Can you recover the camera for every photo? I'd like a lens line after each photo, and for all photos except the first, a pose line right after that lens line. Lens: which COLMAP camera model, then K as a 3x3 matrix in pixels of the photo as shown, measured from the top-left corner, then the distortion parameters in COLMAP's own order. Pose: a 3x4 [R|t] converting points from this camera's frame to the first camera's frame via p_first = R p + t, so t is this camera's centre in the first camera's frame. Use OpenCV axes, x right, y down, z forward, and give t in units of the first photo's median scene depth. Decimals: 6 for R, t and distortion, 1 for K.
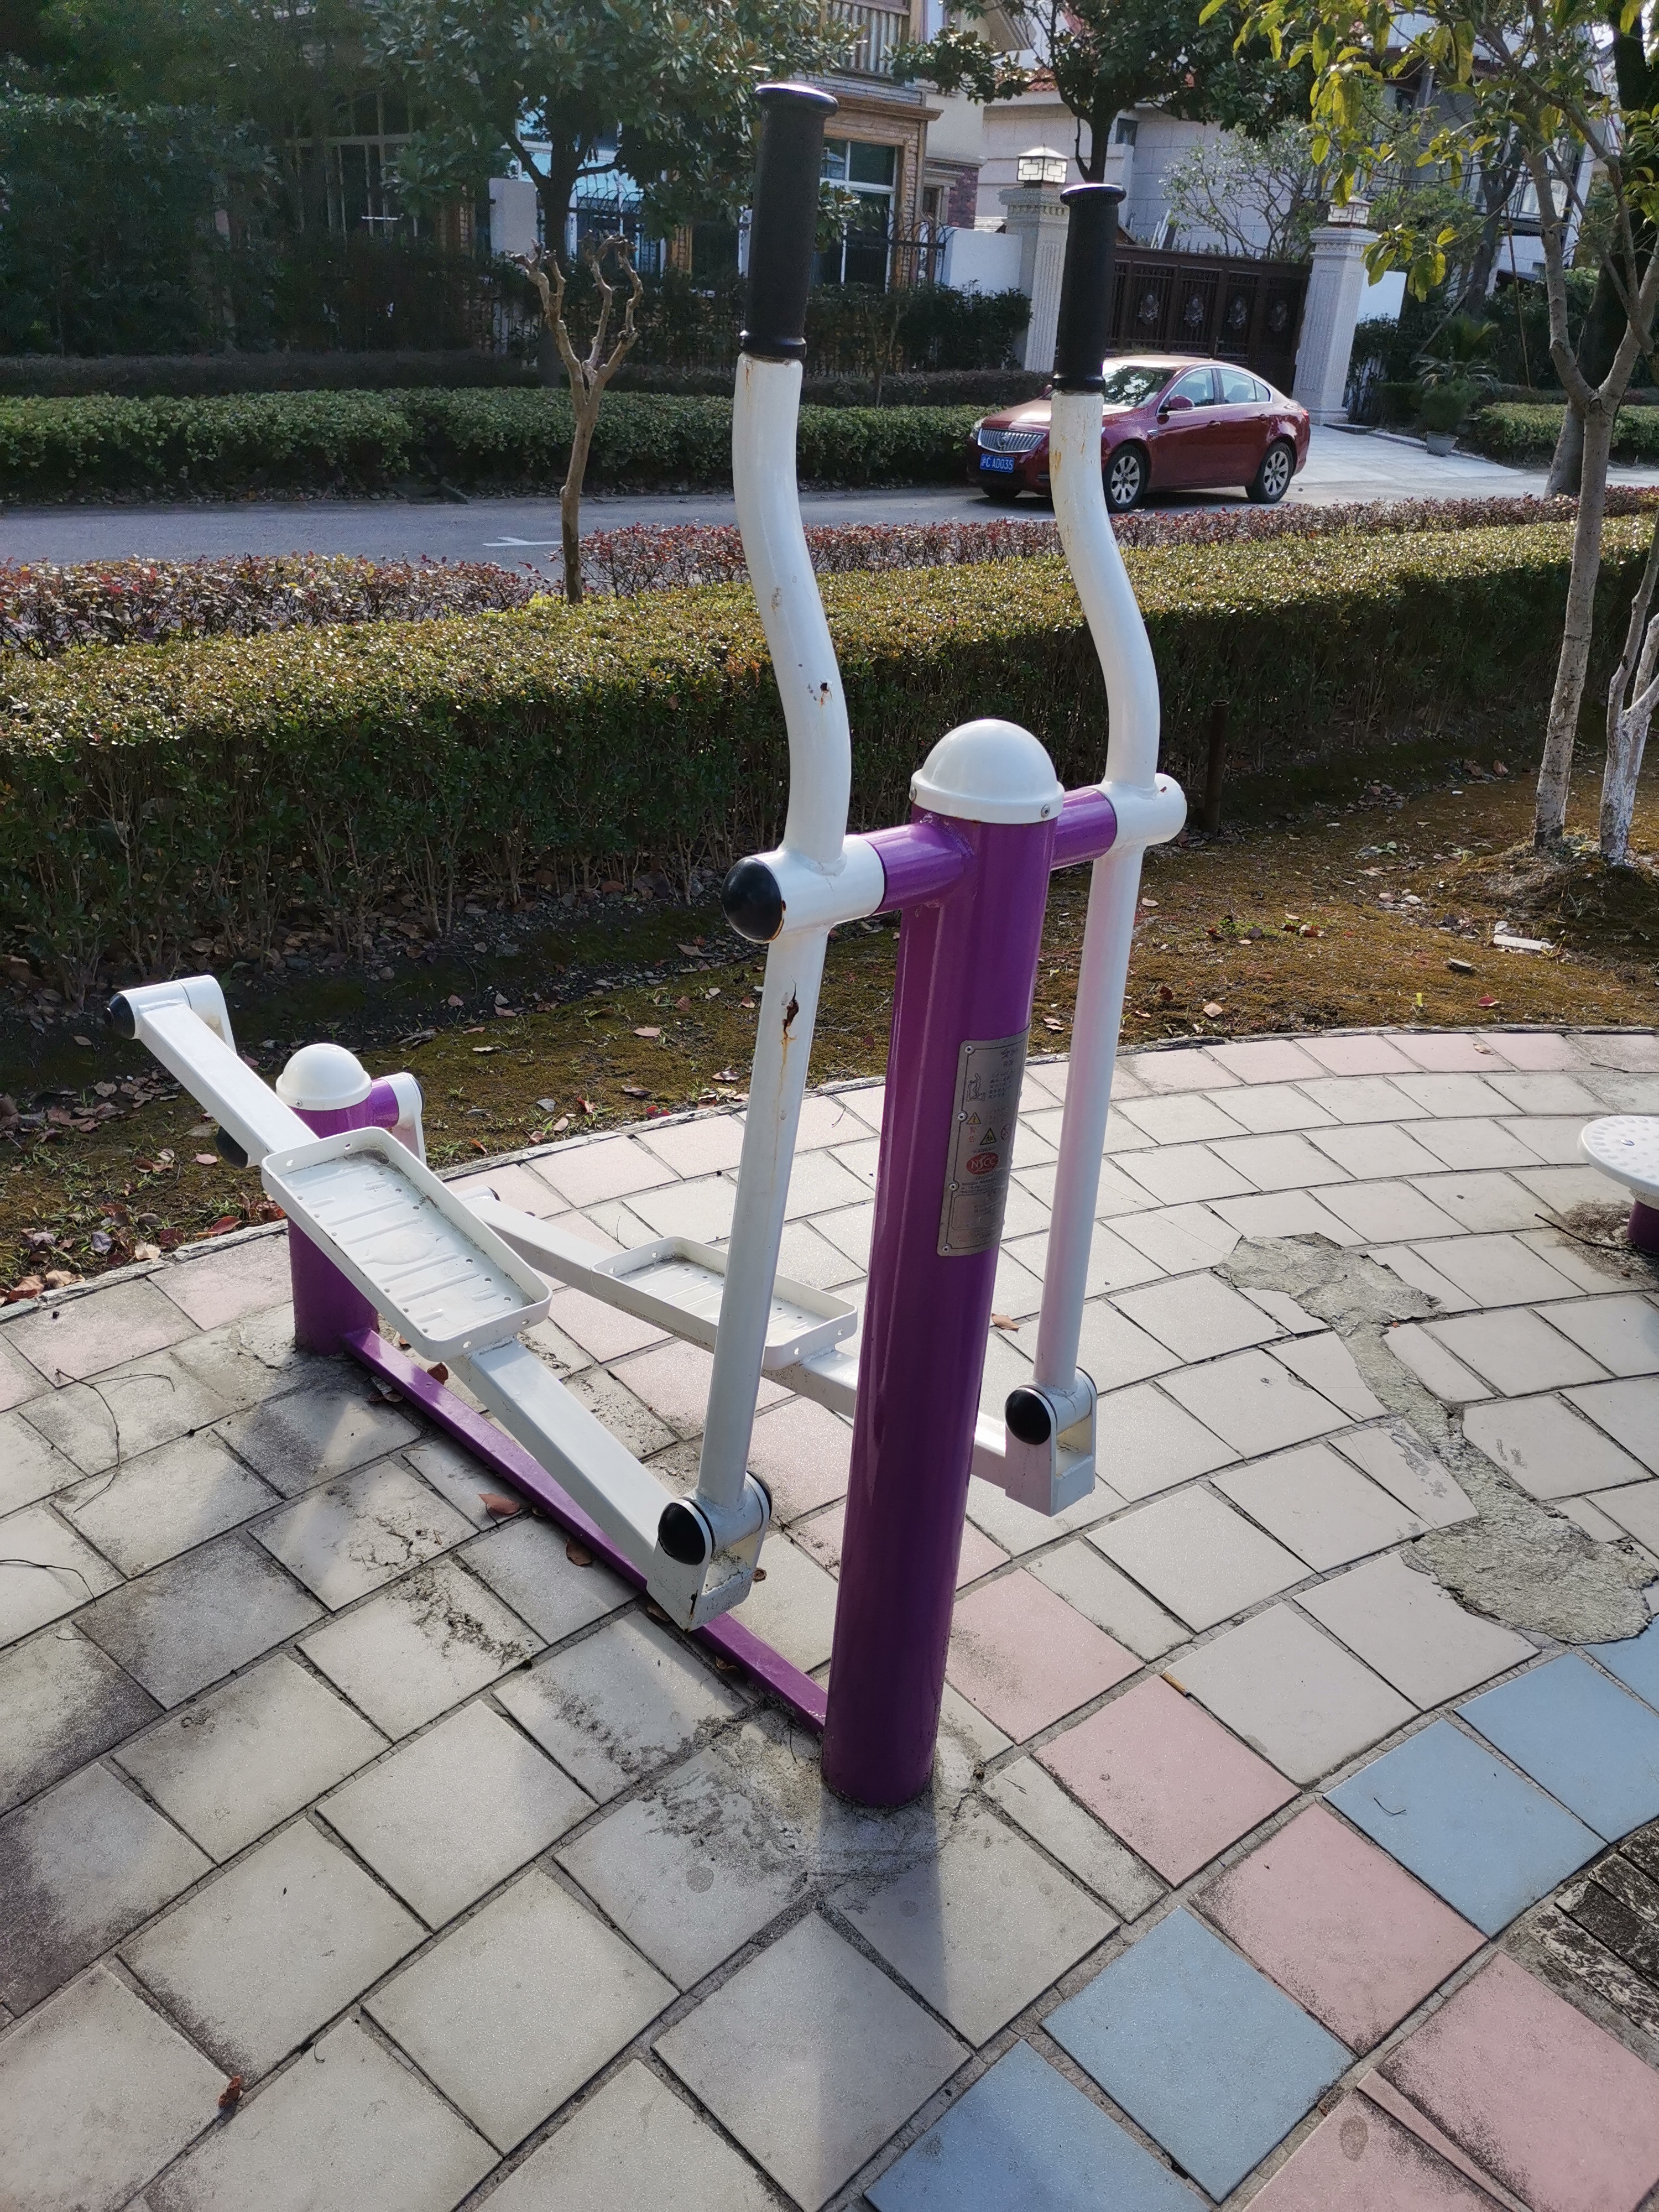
lens RADIAL K [[1667.3, 0, 844.0], [0, 1667.3, 1114.7], [0, 0, 1]] dist [0.049484, -0.036512]
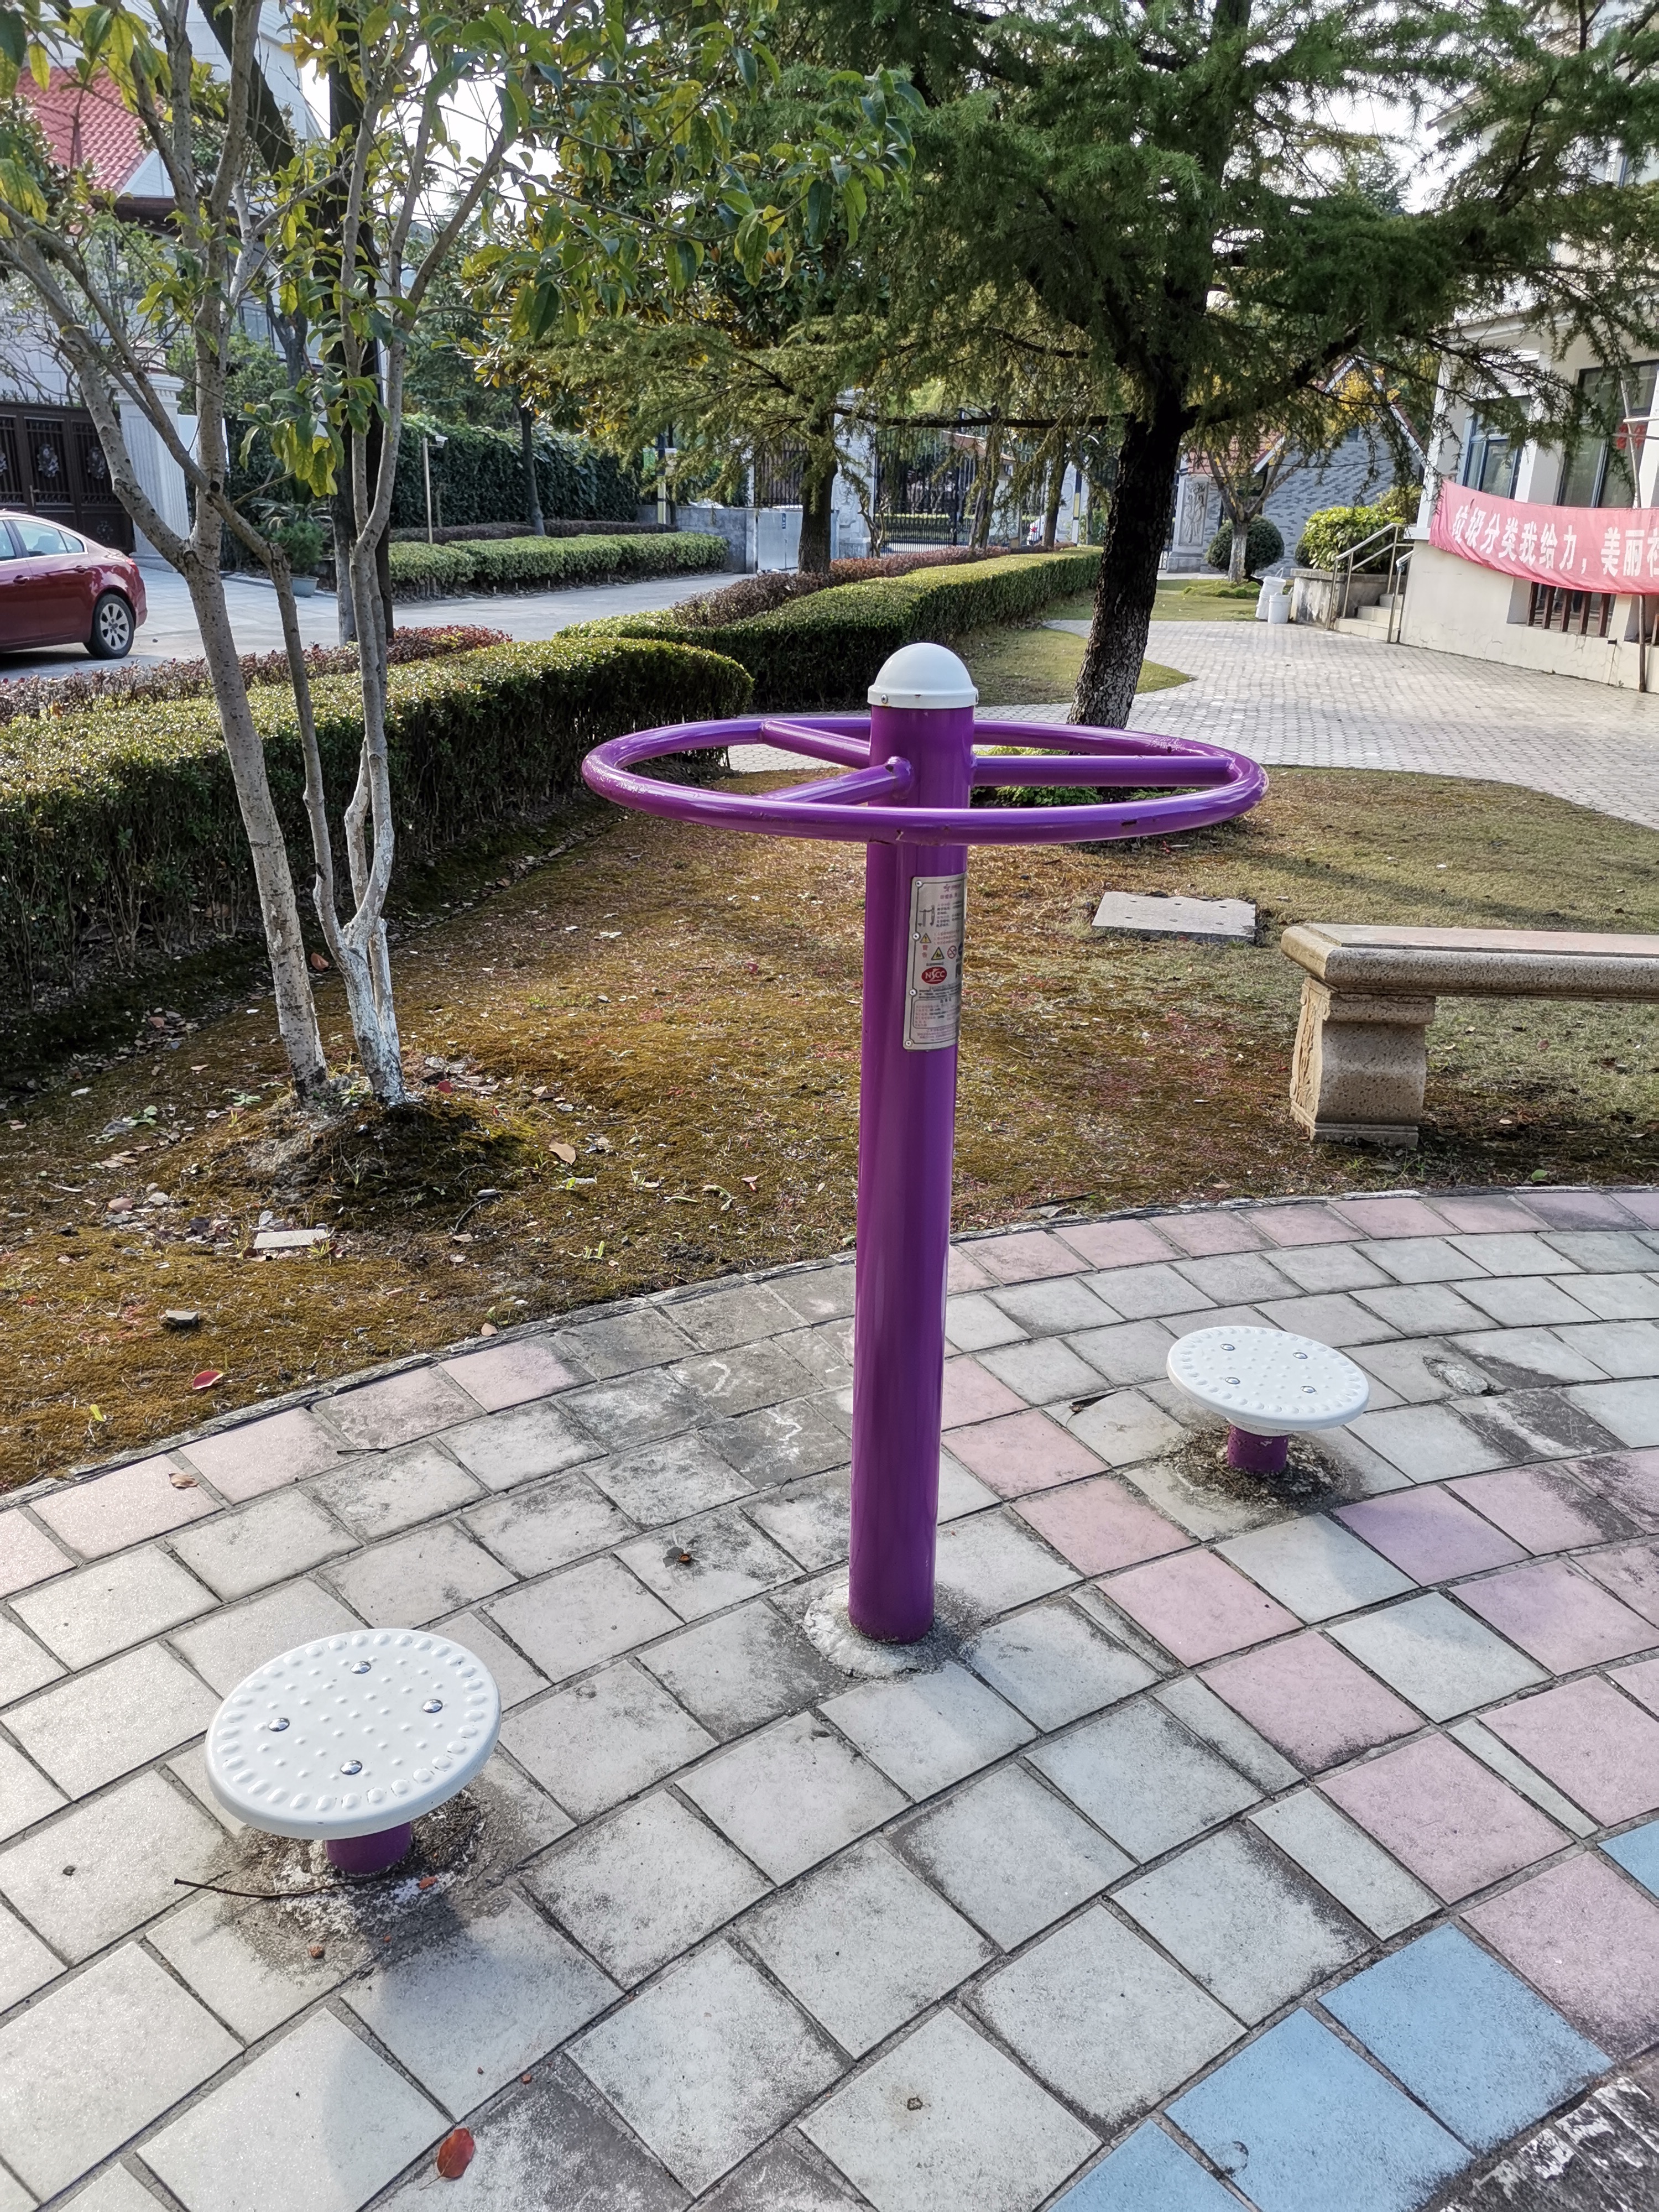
lens RADIAL K [[1667.3, 0, 827.5], [0, 1667.3, 1105.0], [0, 0, 1]] dist [0.049484, -0.036512]
pose [[0.832242, -0.220649, 0.508613, 0.075010], [0.259233, 0.965801, -0.005194, -0.030377], [-0.490073, 0.136172, 0.860979, 0.067958]]
